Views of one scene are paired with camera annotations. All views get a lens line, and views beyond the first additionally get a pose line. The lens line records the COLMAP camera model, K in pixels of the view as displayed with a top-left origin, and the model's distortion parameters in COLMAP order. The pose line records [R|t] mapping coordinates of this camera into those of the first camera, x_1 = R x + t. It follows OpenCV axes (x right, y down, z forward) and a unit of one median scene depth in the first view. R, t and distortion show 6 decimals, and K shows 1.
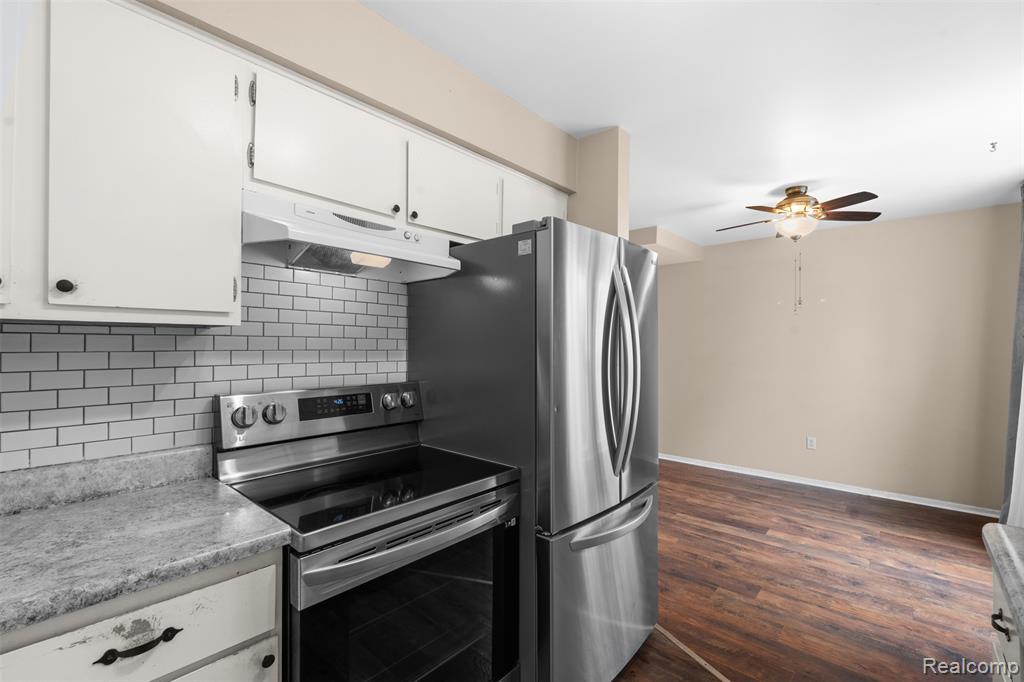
lens RADIAL K [[450.6, 0, 514.1], [0, 450.6, 336.0], [0, 0, 1]] dist [-0.002336, -0.000088]
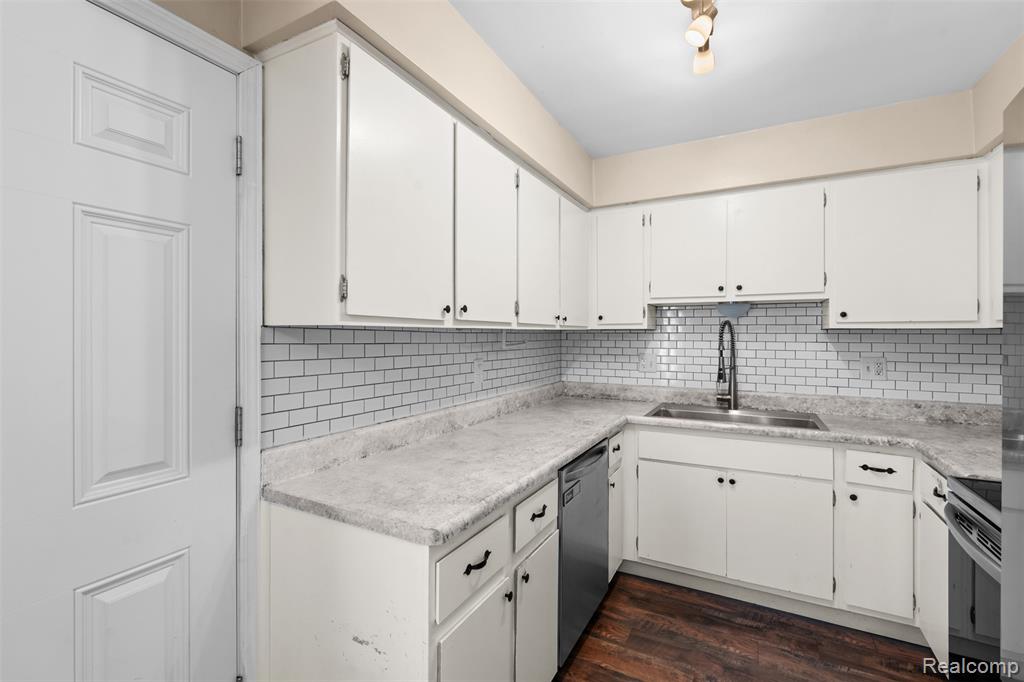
lens RADIAL K [[450.6, 0, 514.1], [0, 450.6, 336.0], [0, 0, 1]] dist [-0.002336, -0.000088]
pose [[-0.973872, -0.006027, -0.227020, 0.477731], [-0.001691, 0.999812, -0.019291, 0.015273], [0.227093, -0.018403, -0.973699, 0.844766]]
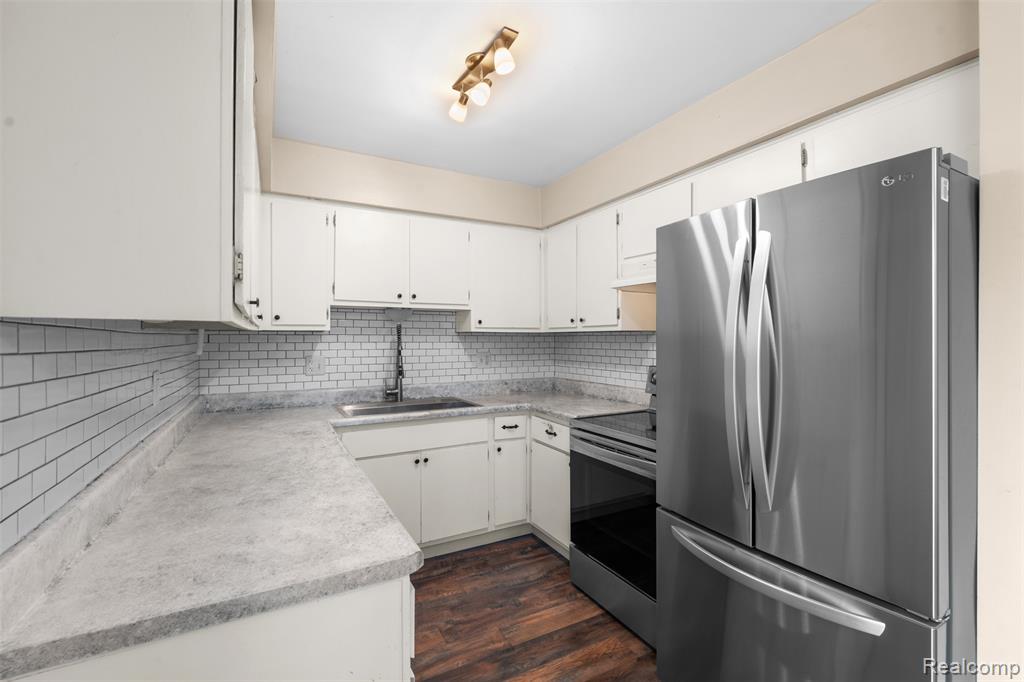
lens RADIAL K [[447.7, 0, 515.5], [0, 447.7, 337.7], [0, 0, 1]] dist [-0.000052, 0.000321]
pose [[-0.341726, -0.003848, -0.939792, 0.770018], [0.016855, 0.999806, -0.010222, 0.012045], [0.939648, -0.019333, -0.341595, 0.634667]]
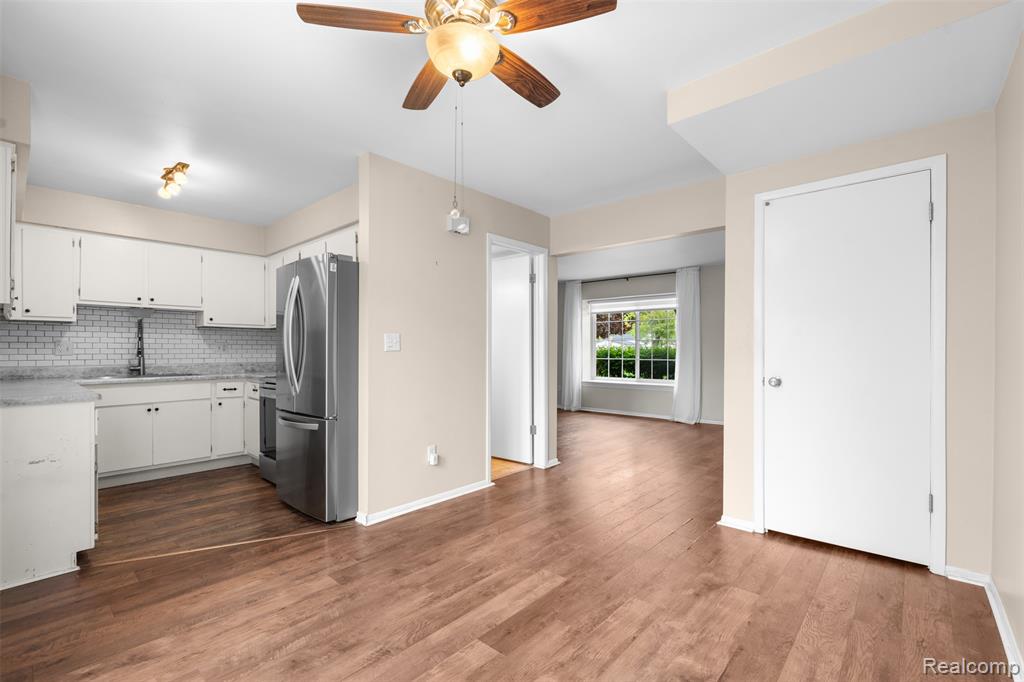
lens RADIAL K [[451.2, 0, 509.7], [0, 451.2, 349.8], [0, 0, 1]] dist [0.001423, 0.000169]
pose [[-0.015937, -0.004381, -0.999863, 1.413465], [0.020495, 0.999779, -0.004708, 0.108712], [0.999663, -0.020567, -0.015844, 1.334815]]
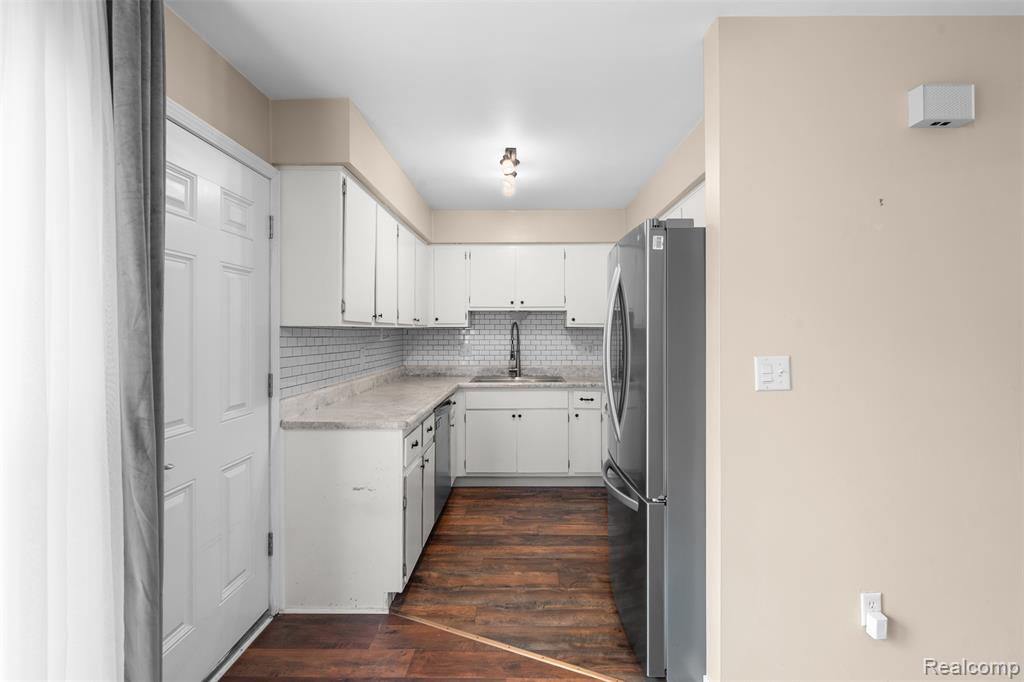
lens RADIAL K [[452.1, 0, 520.1], [0, 452.1, 328.5], [0, 0, 1]] dist [0.001235, 0.000180]
pose [[-0.757014, -0.007851, -0.653351, 0.859832], [0.010824, 0.999640, -0.024553, 0.025162], [0.653308, -0.025659, -0.756657, 1.242643]]
